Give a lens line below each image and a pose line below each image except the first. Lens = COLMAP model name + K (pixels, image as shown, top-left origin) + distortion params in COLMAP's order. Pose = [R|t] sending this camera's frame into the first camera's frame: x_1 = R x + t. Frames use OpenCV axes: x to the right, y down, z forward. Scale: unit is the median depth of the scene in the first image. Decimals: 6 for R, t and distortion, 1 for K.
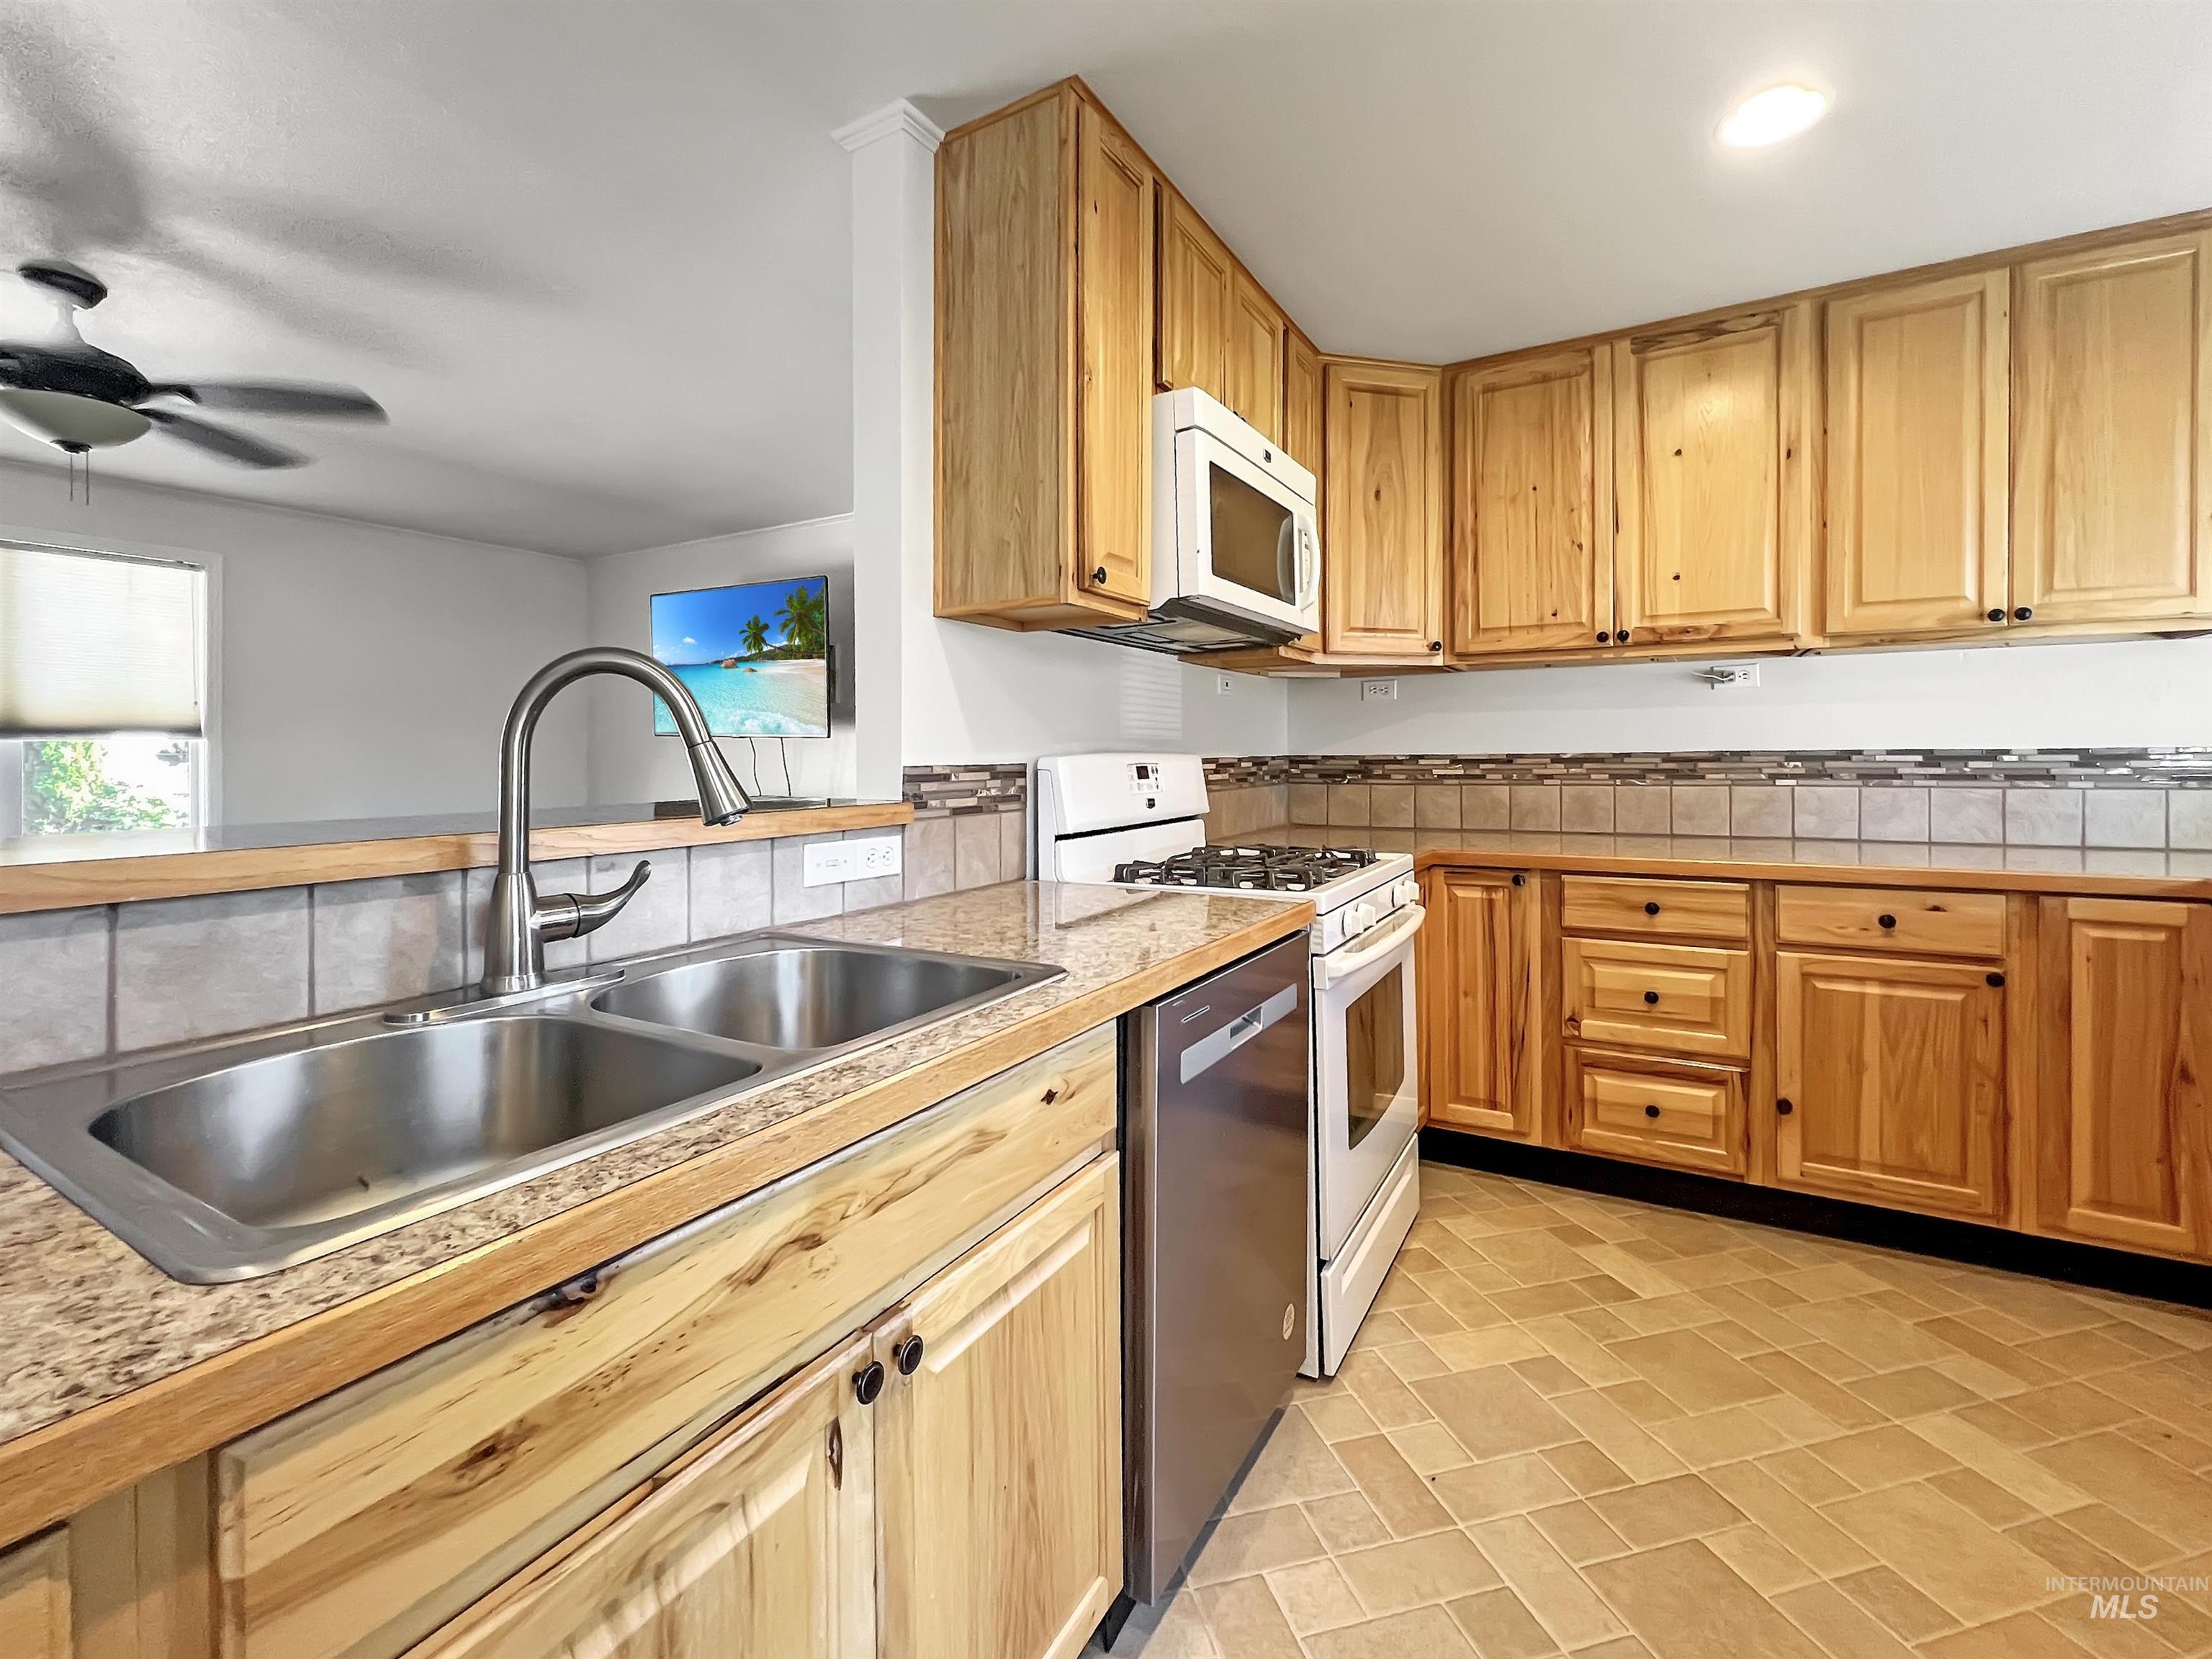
lens RADIAL K [[947.4, 0, 1128.2], [0, 947.4, 753.6], [0, 0, 1]] dist [-0.001546, 0.000143]
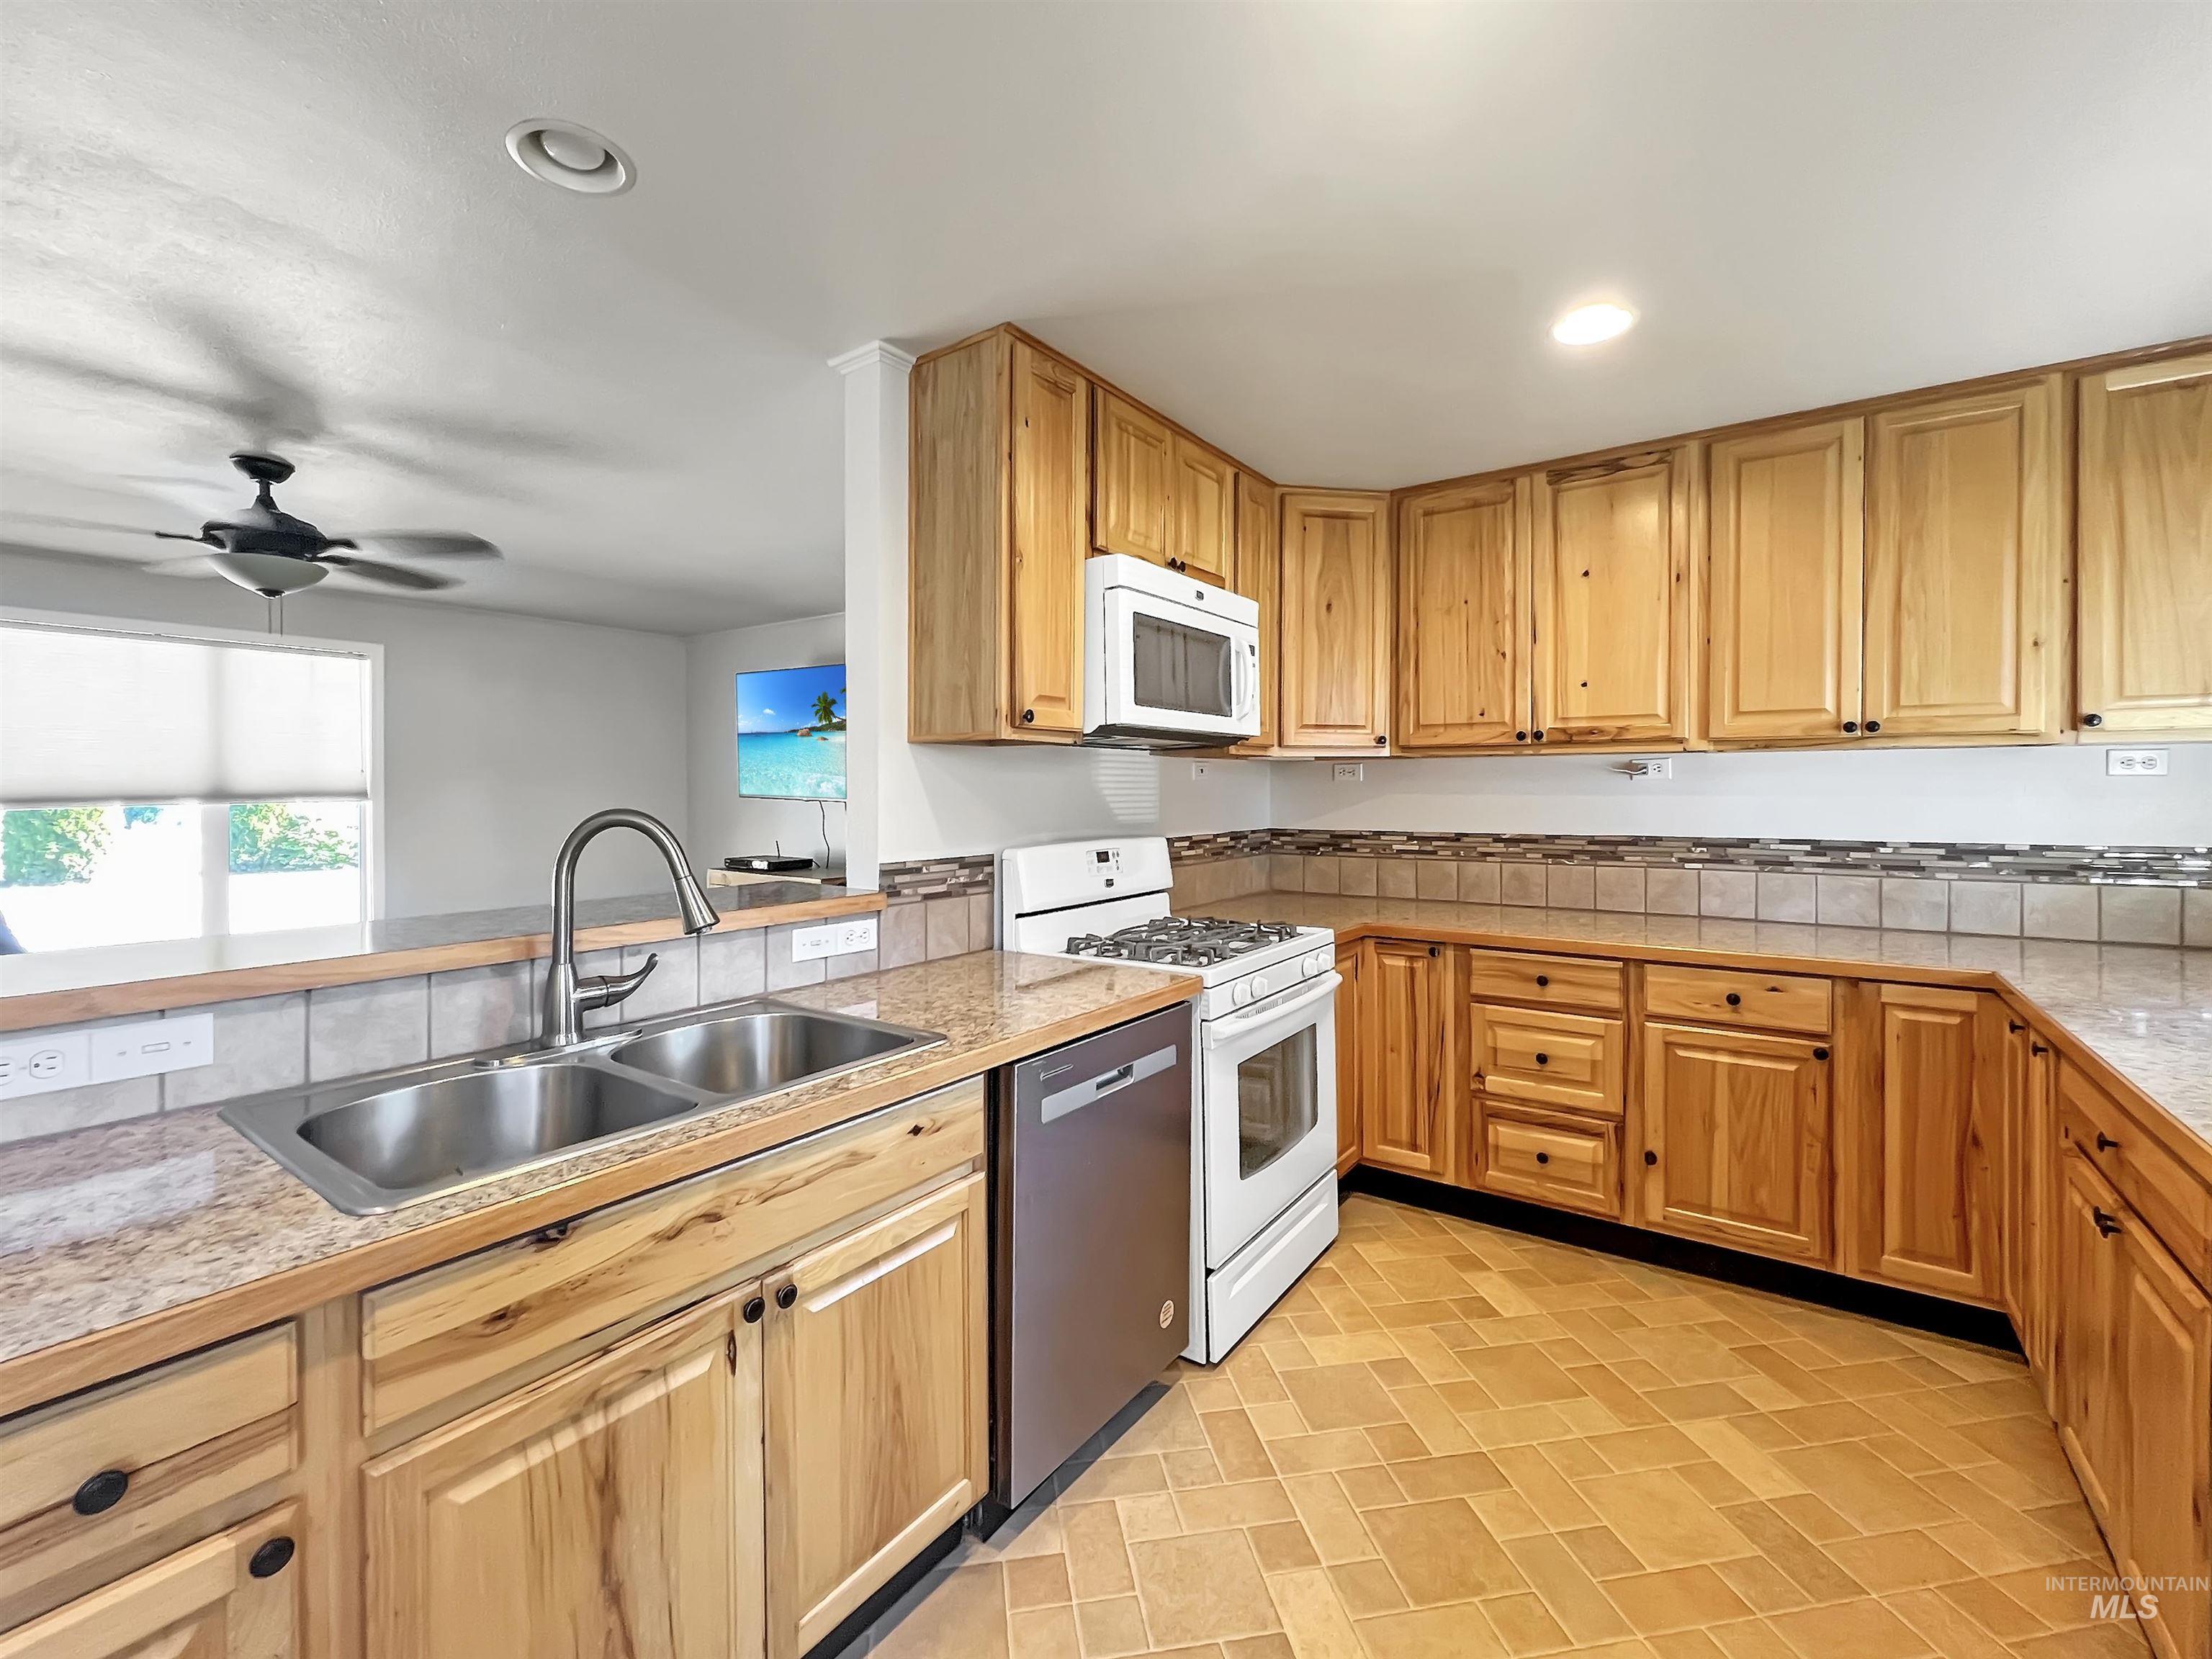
lens RADIAL K [[934.8, 0, 1146.4], [0, 934.8, 787.1], [0, 0, 1]] dist [-0.001220, -0.000111]
pose [[0.996679, 0.003585, -0.081354, 0.194368], [-0.003626, 0.999993, -0.000357, -0.079516], [0.081352, 0.000651, 0.996685, -0.191681]]
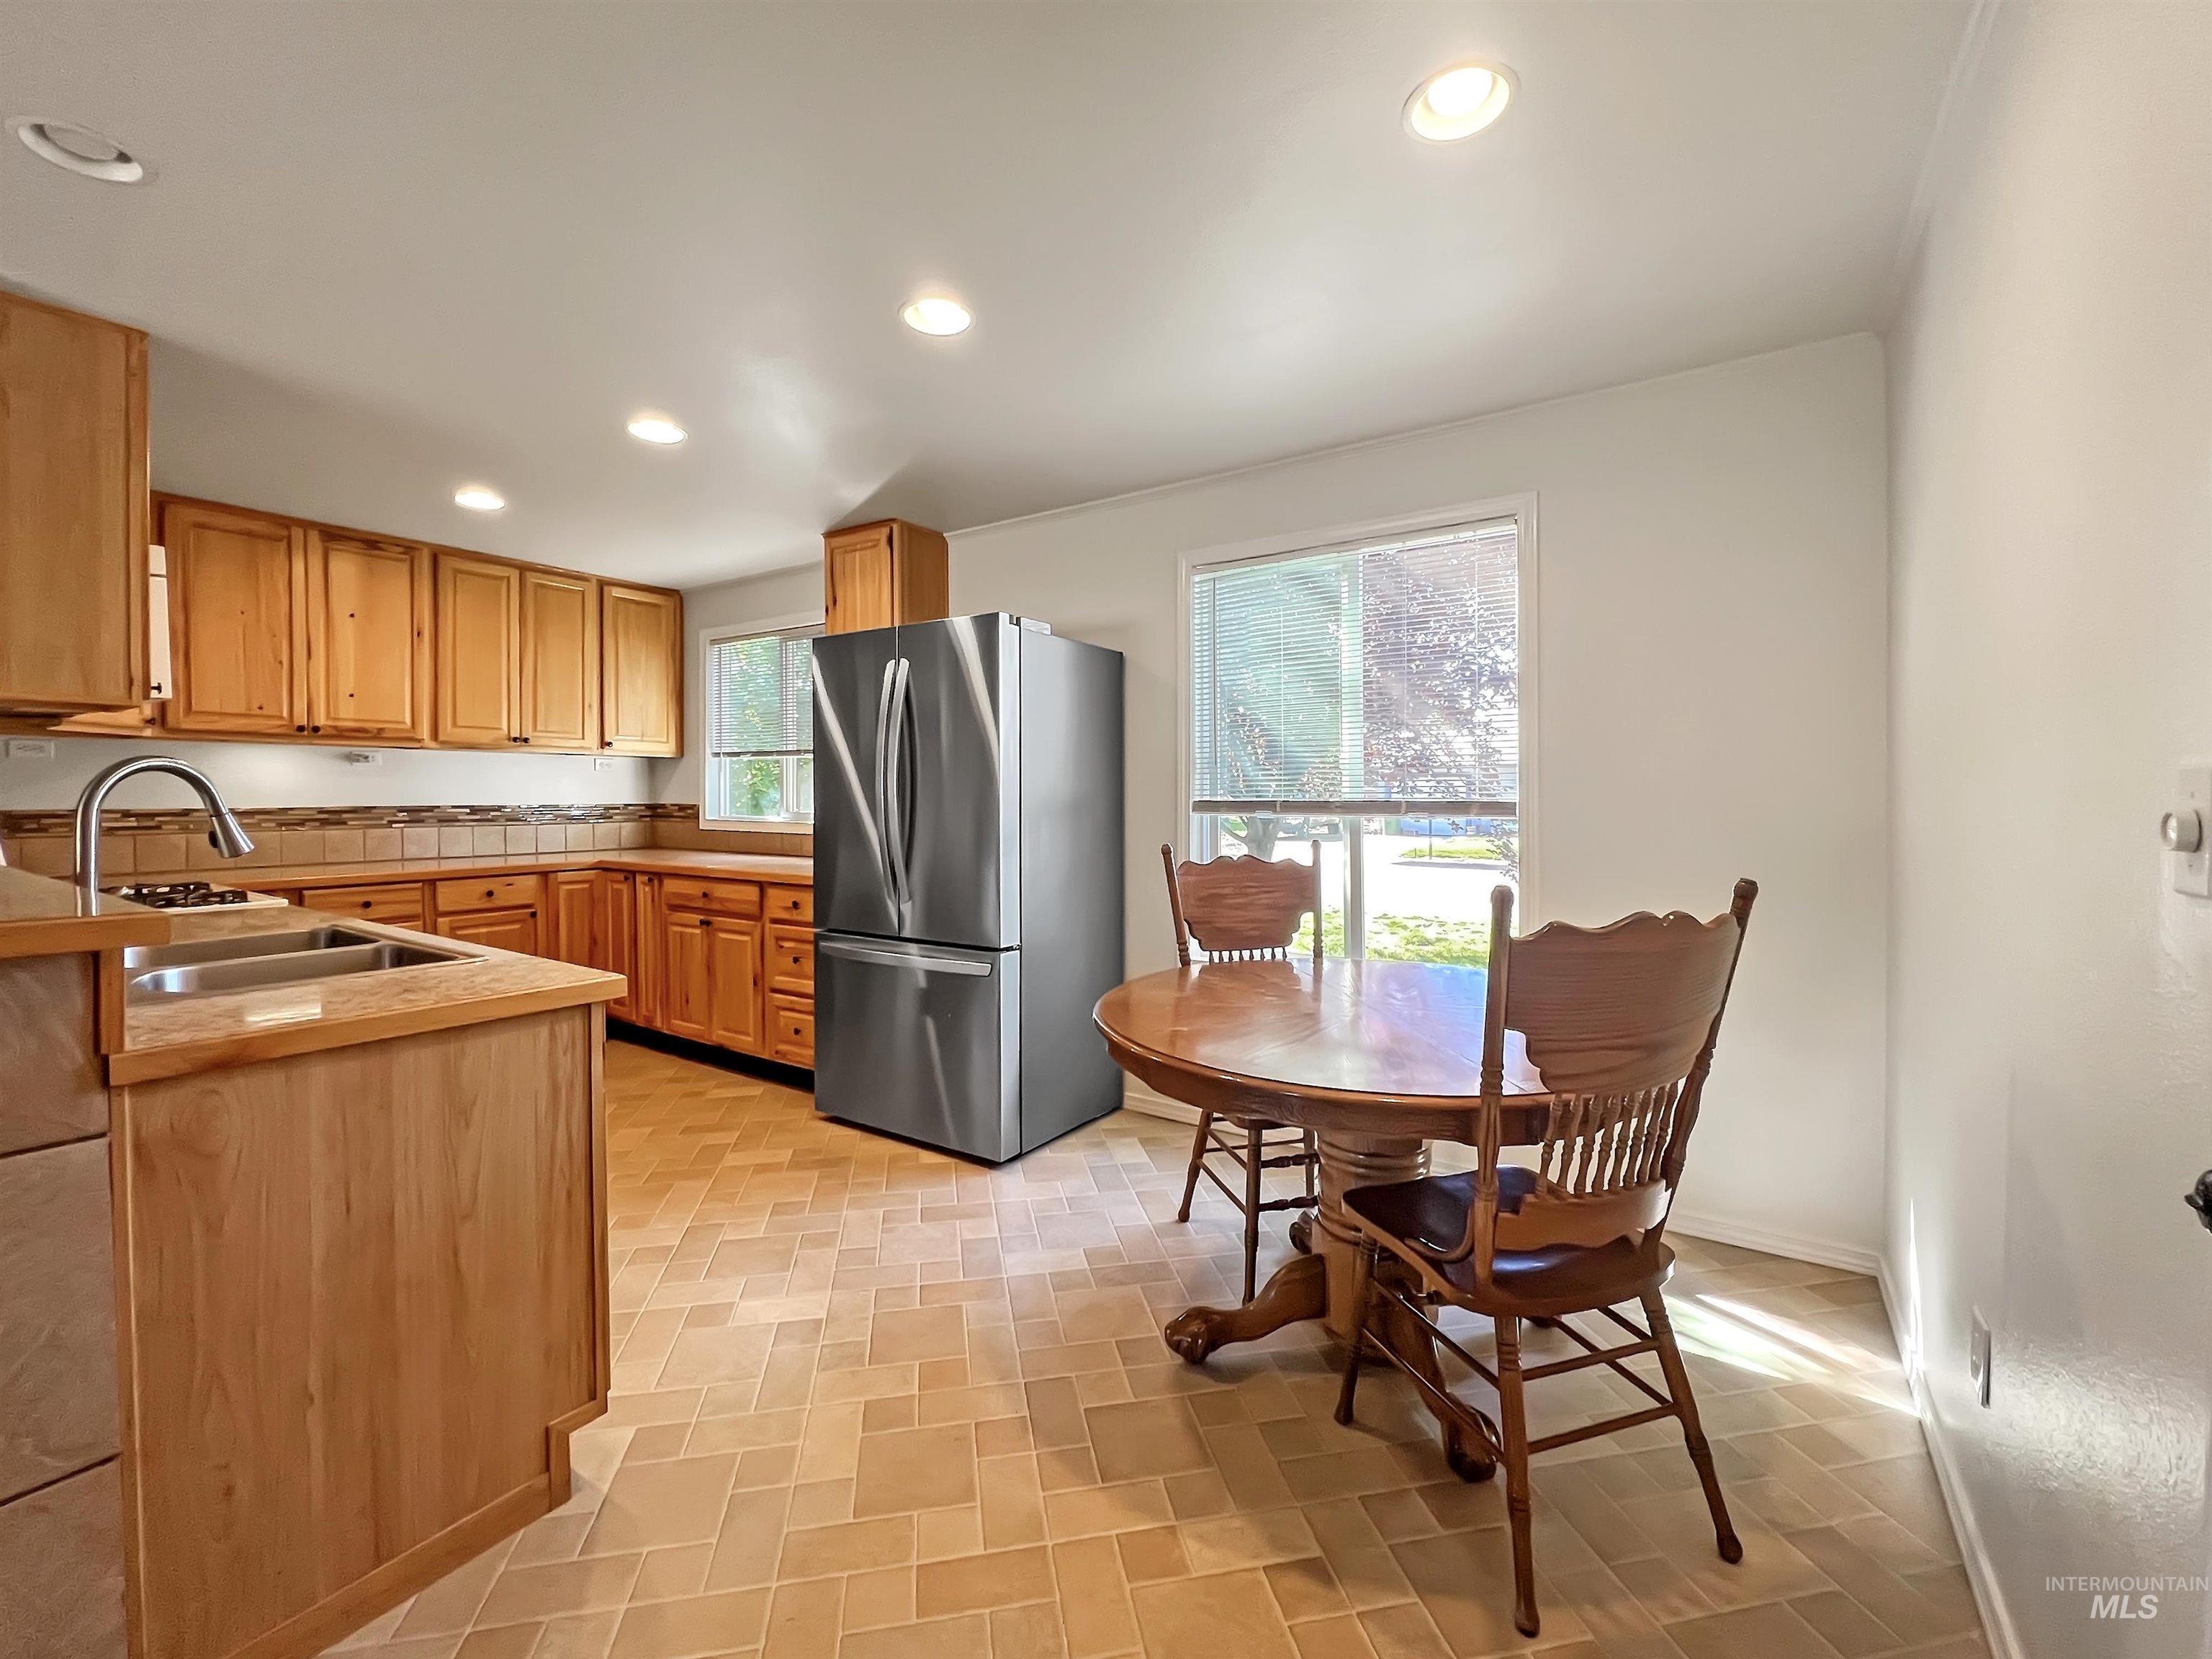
lens RADIAL K [[947.4, 0, 1082.2], [0, 947.4, 814.8], [0, 0, 1]] dist [-0.001546, 0.000143]
pose [[0.081272, -0.012305, 0.996616, -1.128125], [-0.003706, 0.999913, 0.012648, -0.018042], [-0.996685, -0.004721, 0.081220, -0.418408]]
